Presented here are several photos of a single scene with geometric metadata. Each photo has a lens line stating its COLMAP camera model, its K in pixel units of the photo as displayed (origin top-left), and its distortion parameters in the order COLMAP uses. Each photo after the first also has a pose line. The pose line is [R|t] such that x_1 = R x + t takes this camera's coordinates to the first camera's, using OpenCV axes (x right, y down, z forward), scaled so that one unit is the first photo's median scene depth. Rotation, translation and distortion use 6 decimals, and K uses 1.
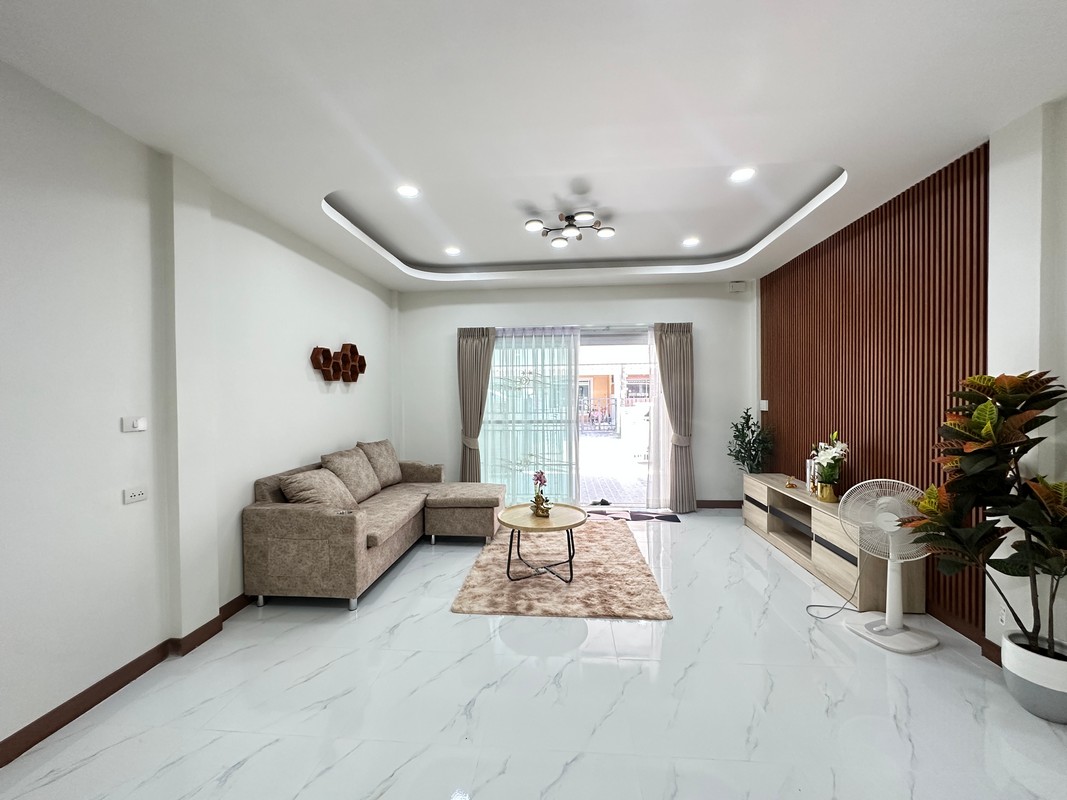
lens RADIAL K [[423.2, 0, 533.5], [0, 423.2, 400.0], [0, 0, 1]] dist [-0.007680, 0.000771]
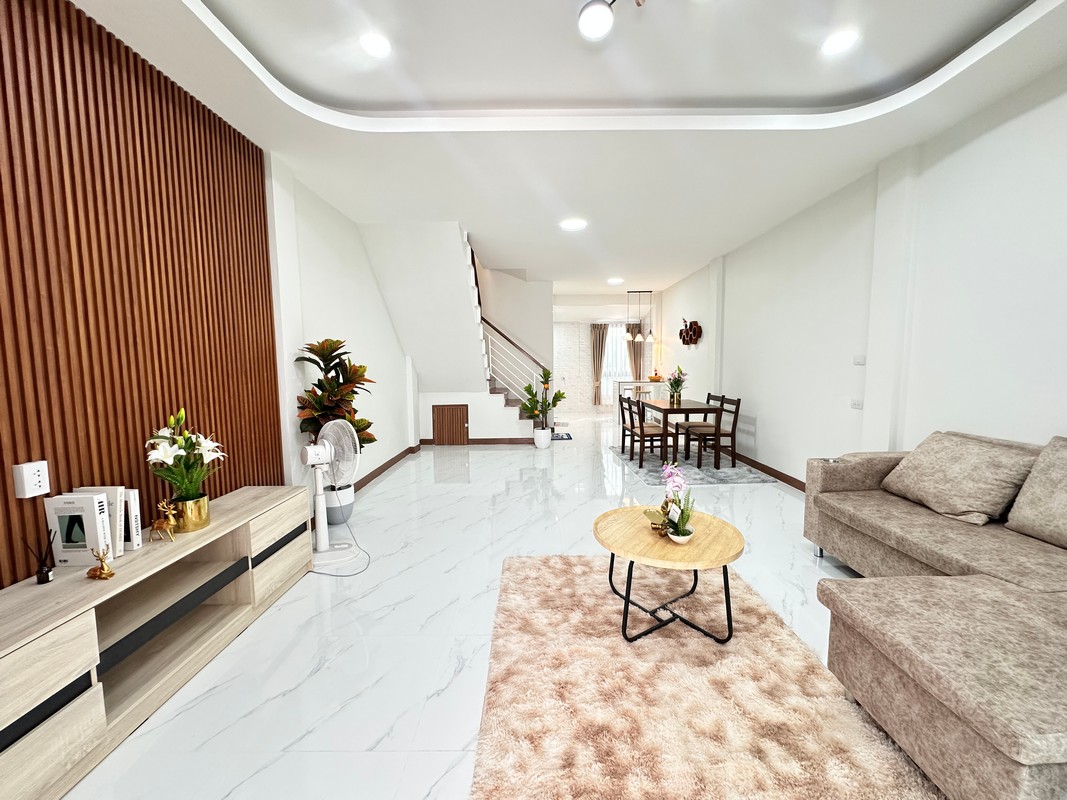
lens RADIAL K [[423.2, 0, 533.5], [0, 423.2, 400.0], [0, 0, 1]] dist [-0.007680, 0.000771]
pose [[-0.996929, 0.029231, -0.072648, 0.242818], [0.021225, 0.993856, 0.108623, 0.006799], [0.075377, 0.106748, -0.991425, 1.513761]]
